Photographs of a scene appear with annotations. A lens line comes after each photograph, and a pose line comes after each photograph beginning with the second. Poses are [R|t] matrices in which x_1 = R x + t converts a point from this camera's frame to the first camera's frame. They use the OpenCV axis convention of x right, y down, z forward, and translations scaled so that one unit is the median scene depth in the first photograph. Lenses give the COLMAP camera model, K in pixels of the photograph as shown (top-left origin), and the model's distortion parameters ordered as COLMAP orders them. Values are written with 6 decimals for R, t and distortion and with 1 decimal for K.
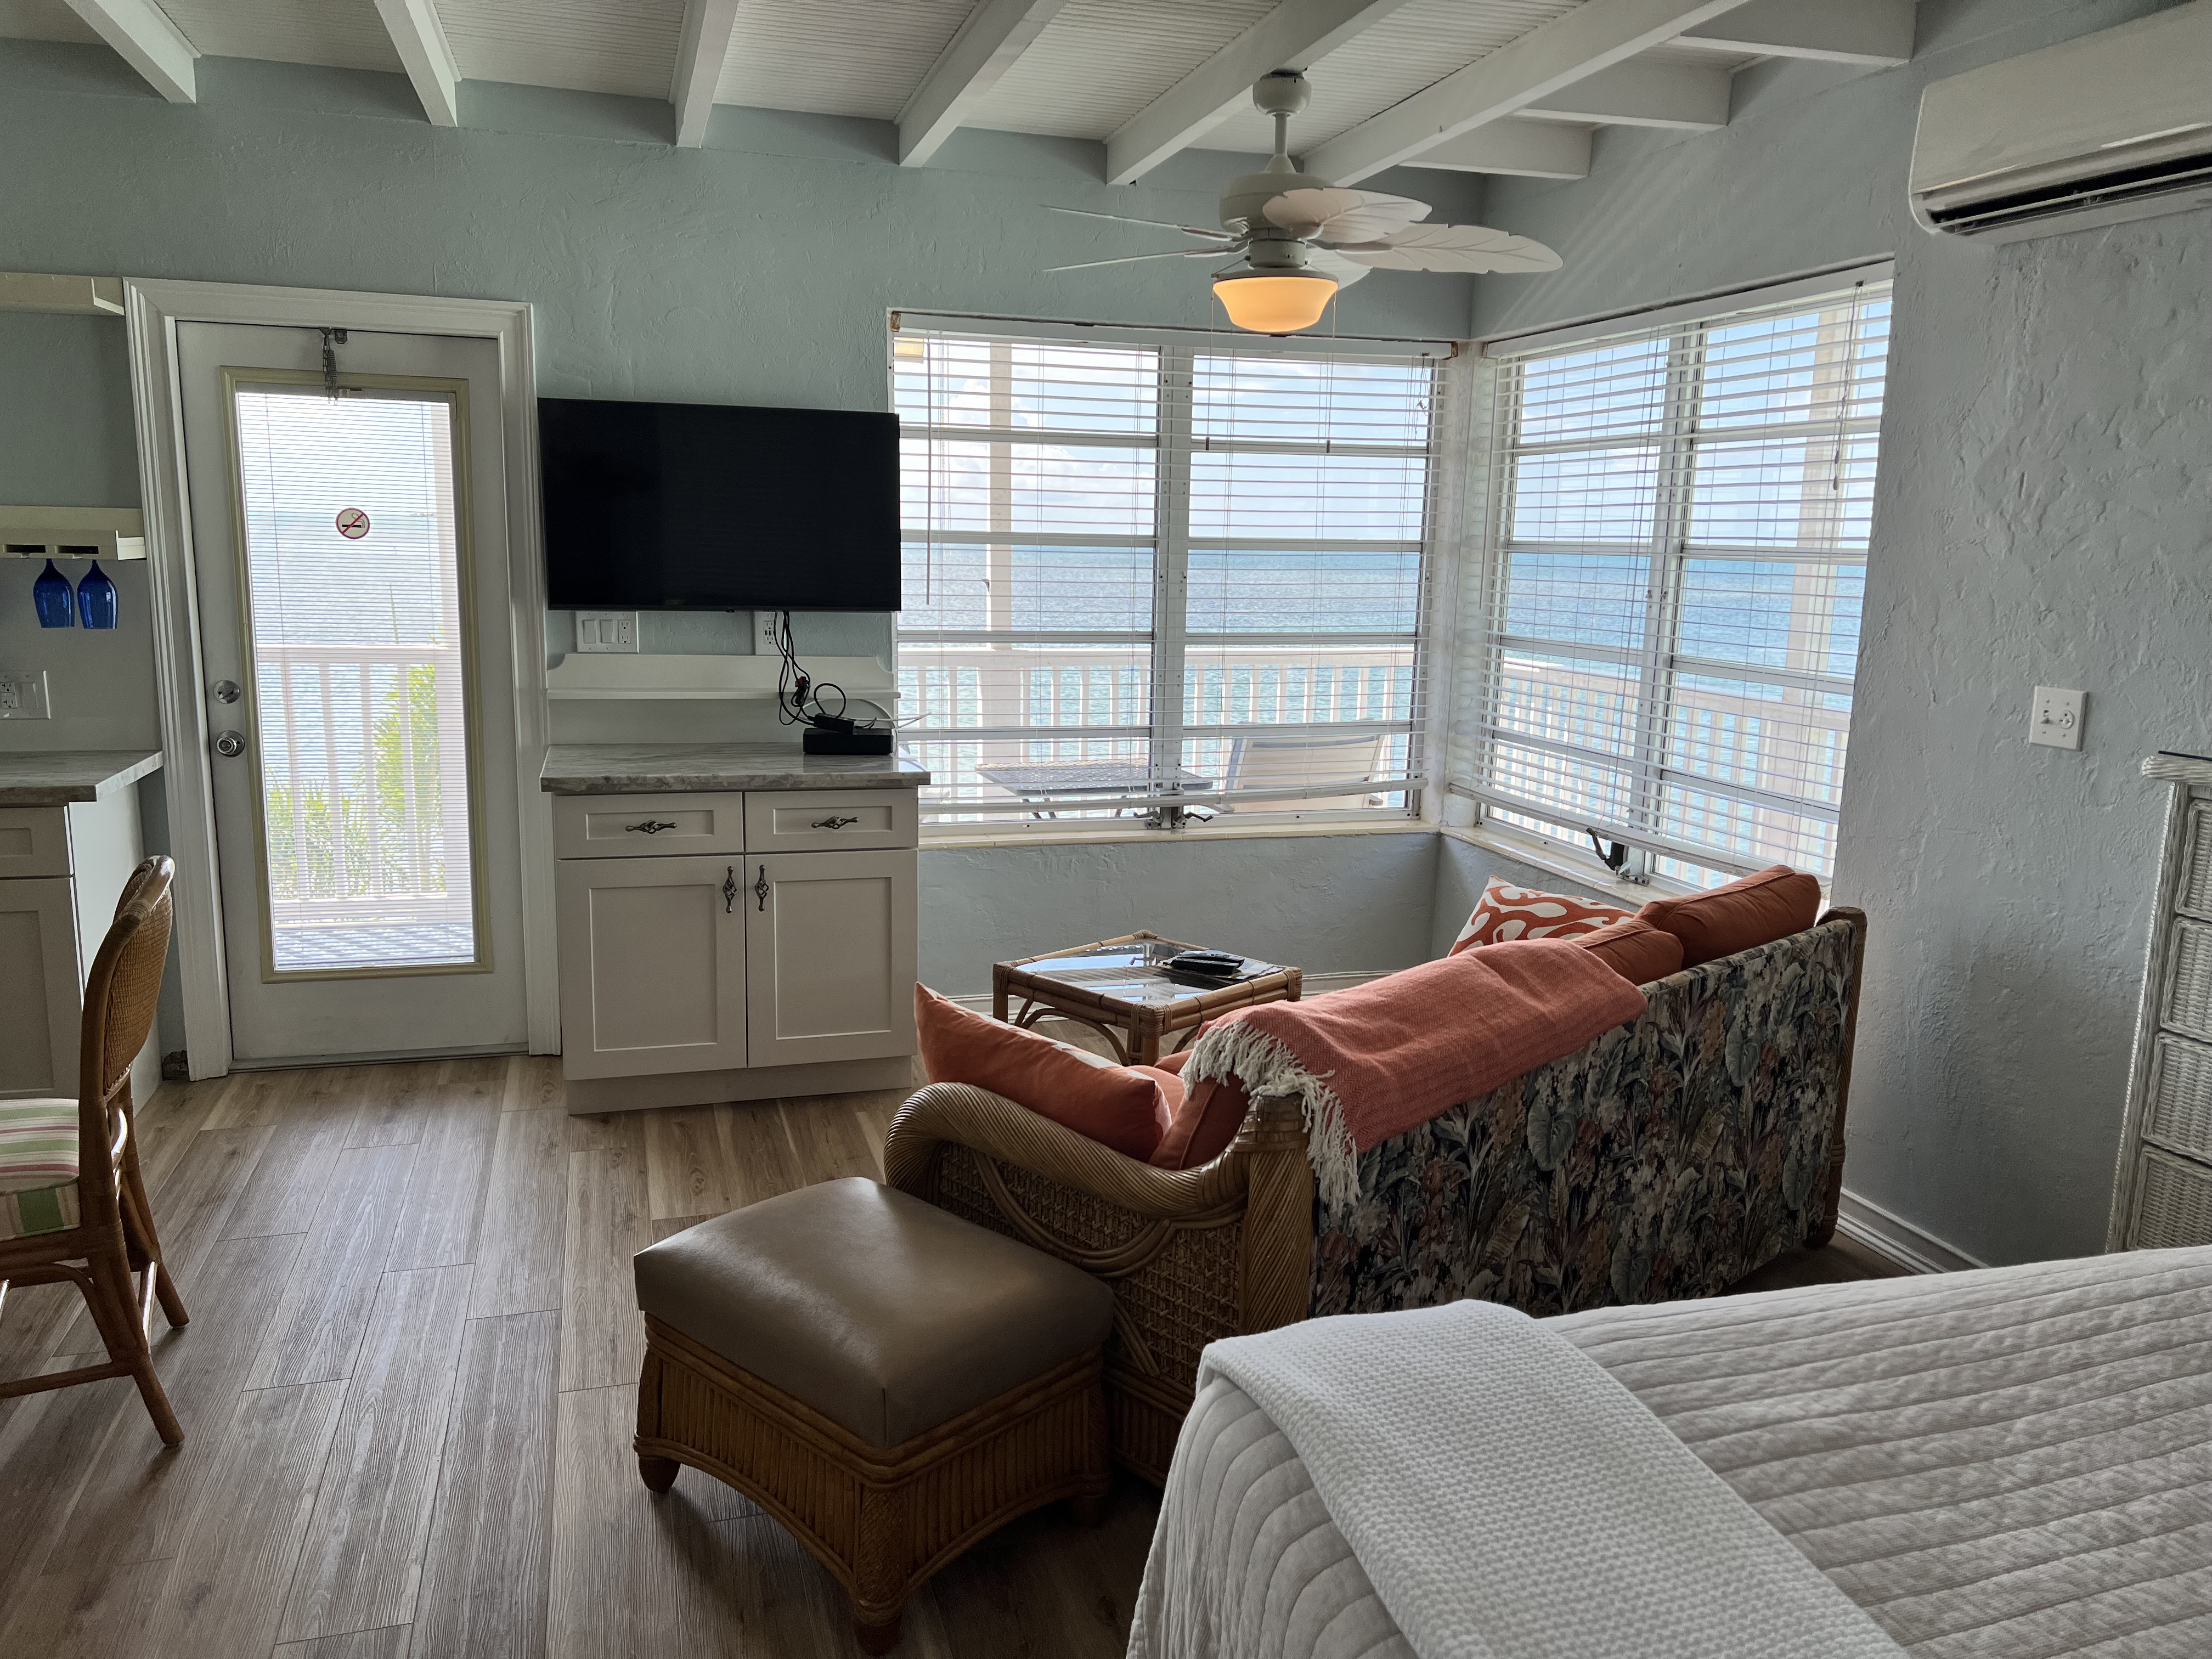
lens RADIAL K [[1649.0, 0, 1106.0], [0, 1649.0, 829.5], [0, 0, 1]] dist [0.058402, -0.075445]
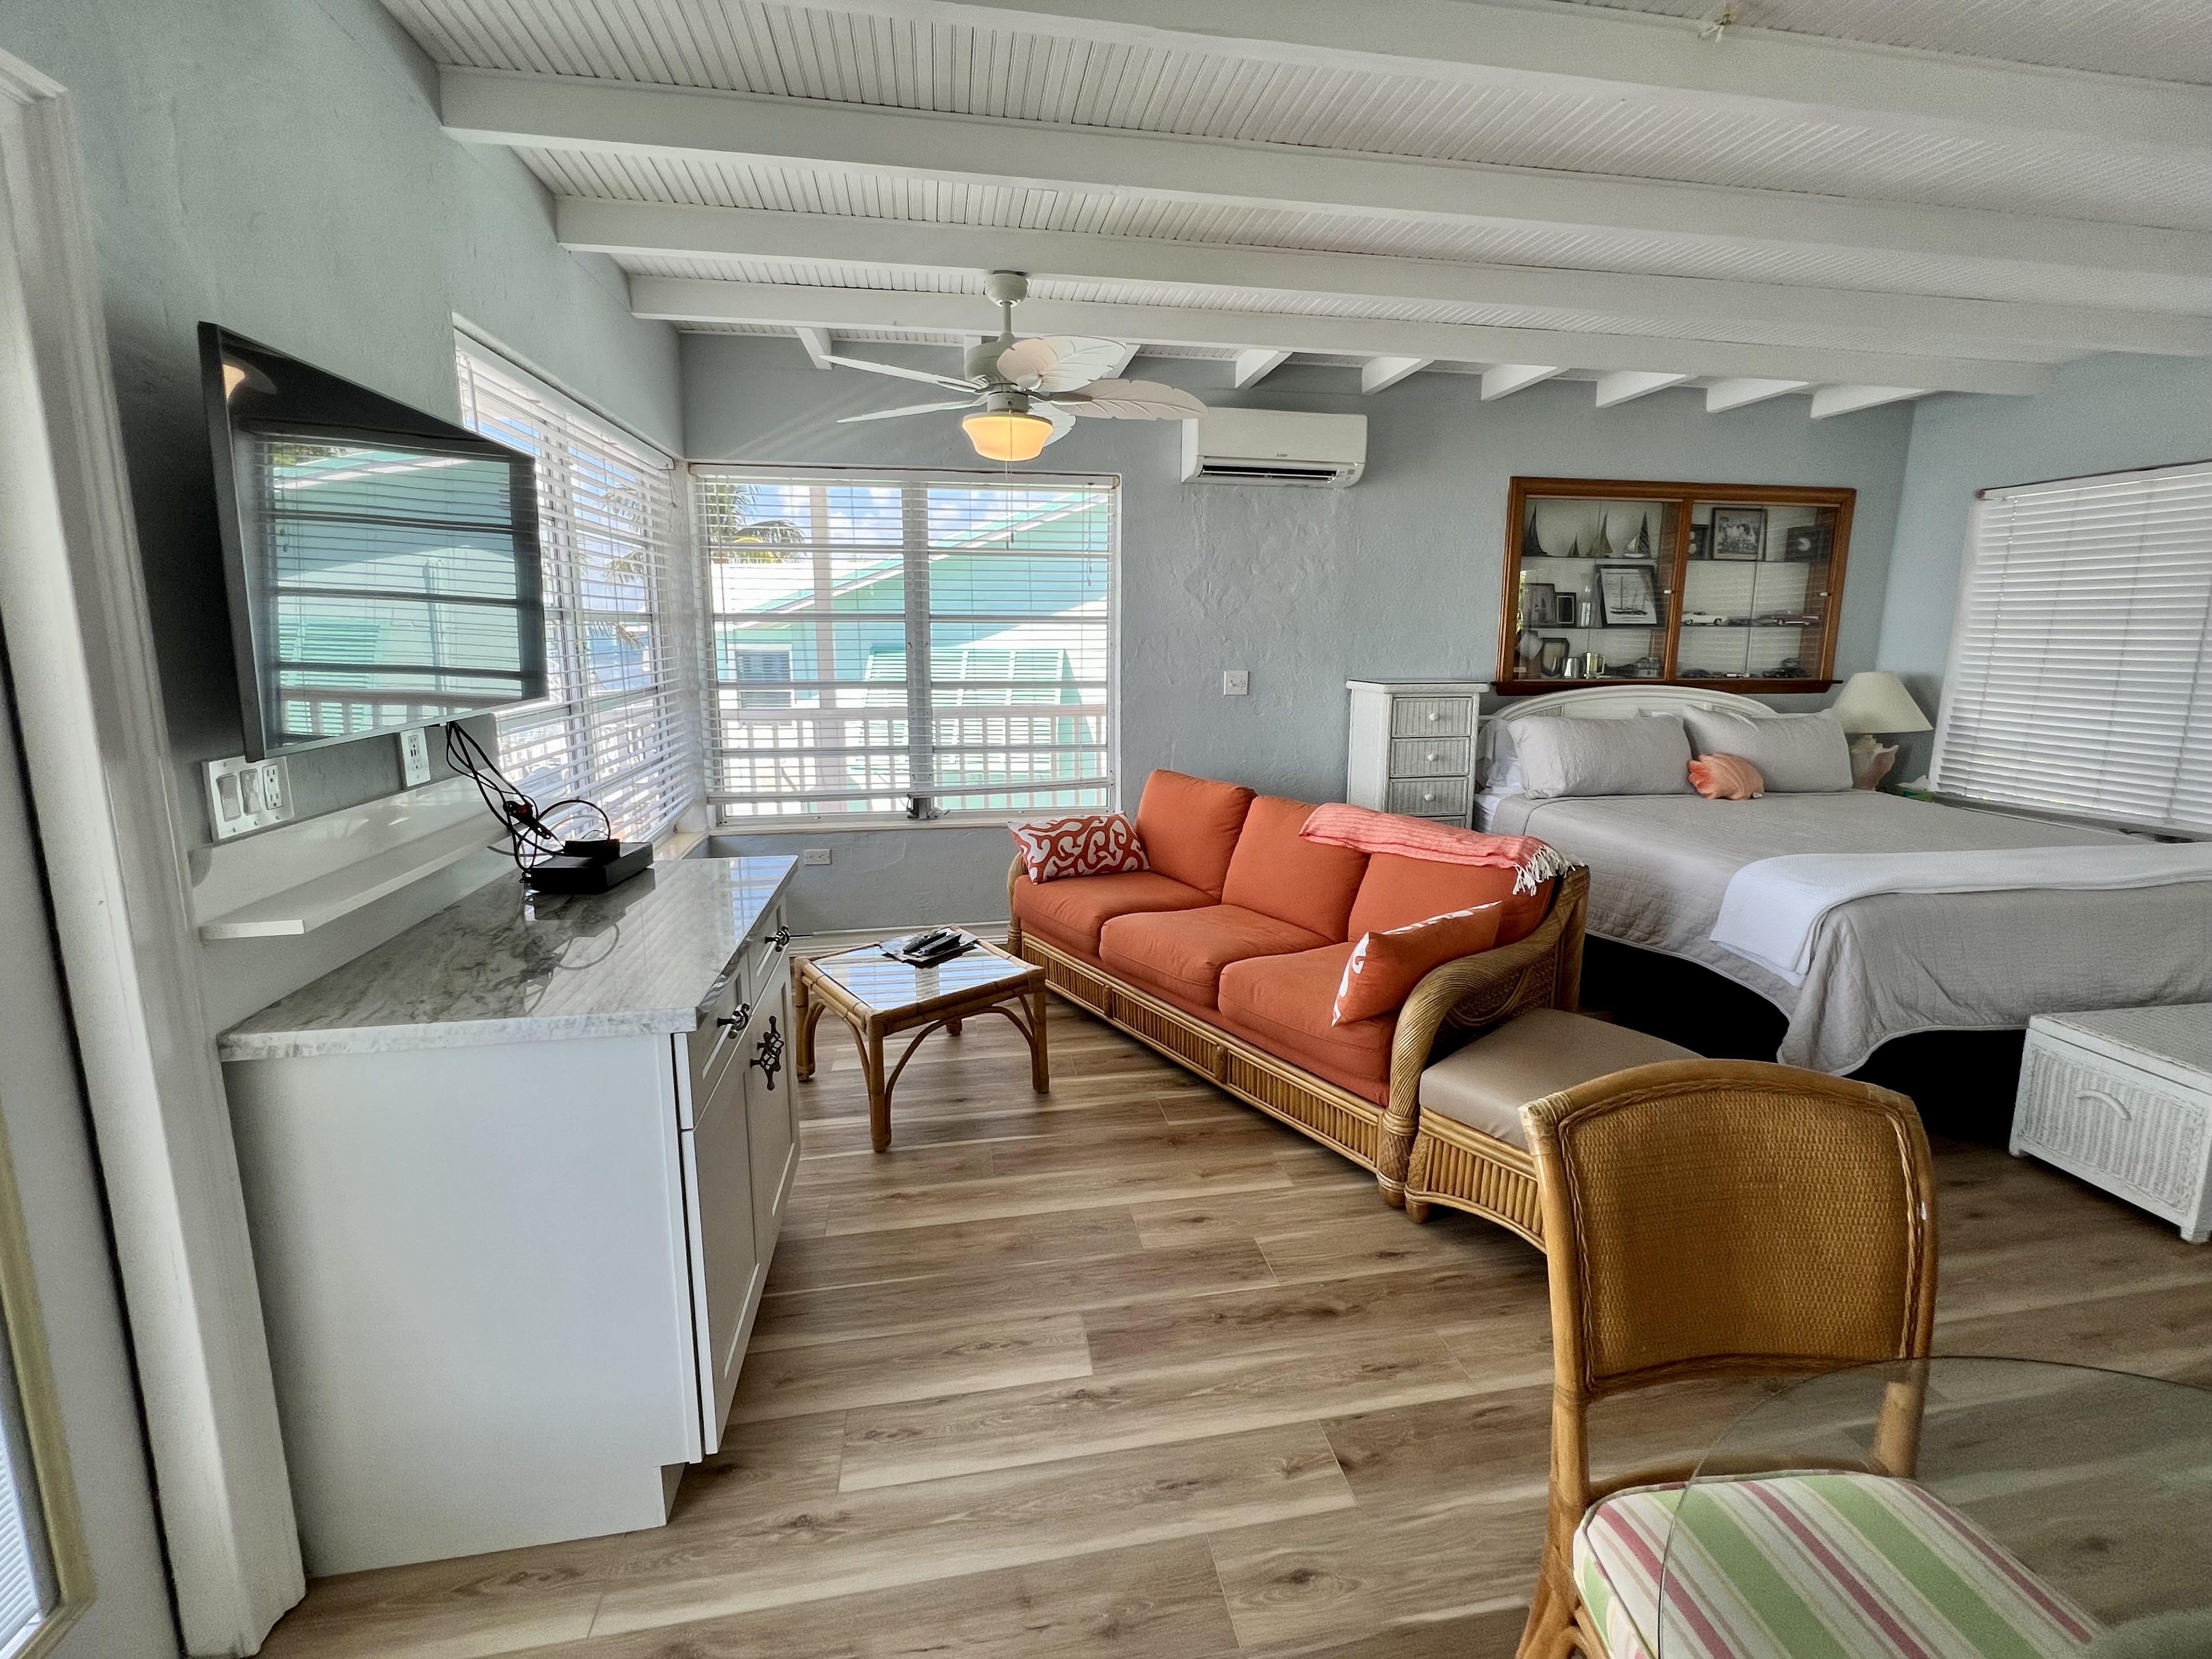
lens RADIAL K [[922.1, 0, 1098.7], [0, 922.1, 790.3], [0, 0, 1]] dist [-0.001945, -0.000662]
pose [[0.109324, -0.195669, 0.974557, -0.621602], [0.175984, 0.968756, 0.174763, -0.142526], [-0.978303, 0.152401, 0.140343, 0.785956]]
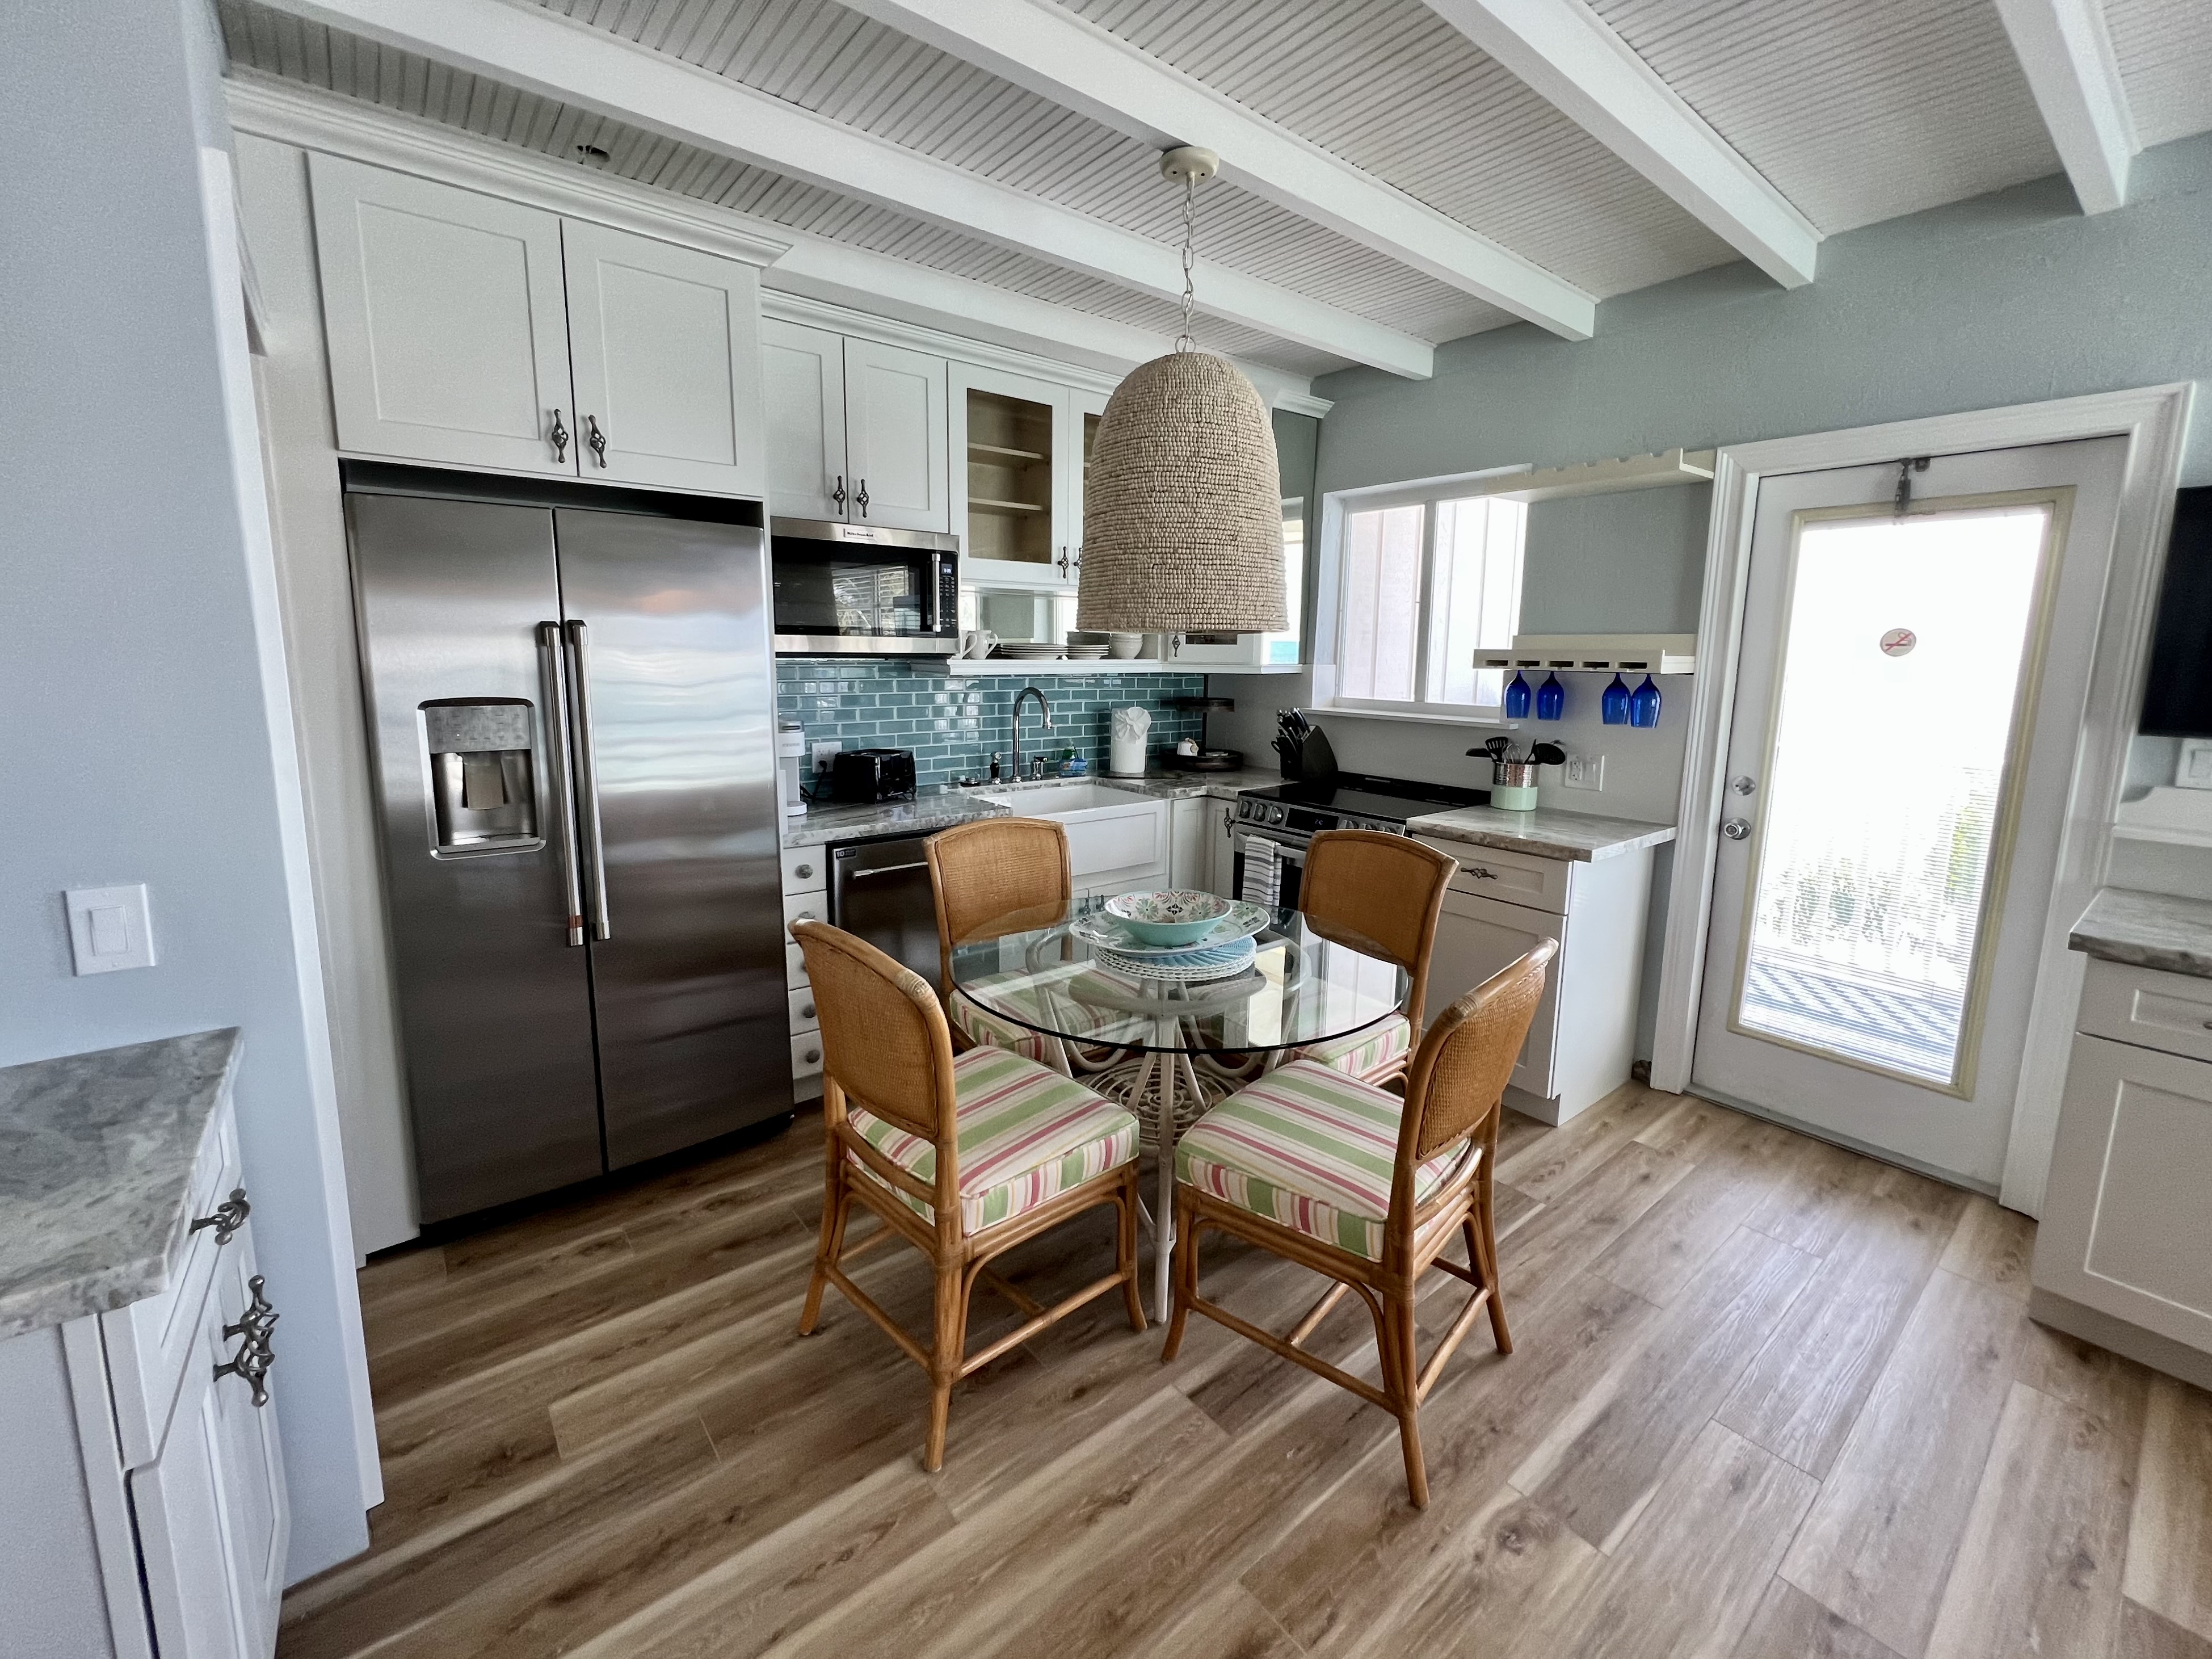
lens RADIAL K [[922.2, 0, 1098.7], [0, 922.2, 790.3], [0, 0, 1]] dist [-0.001945, -0.000662]
pose [[0.378205, 0.122020, -0.917645, -0.103025], [-0.166271, 0.984108, 0.062330, -0.046098], [0.910667, 0.129004, 0.392483, 0.340058]]
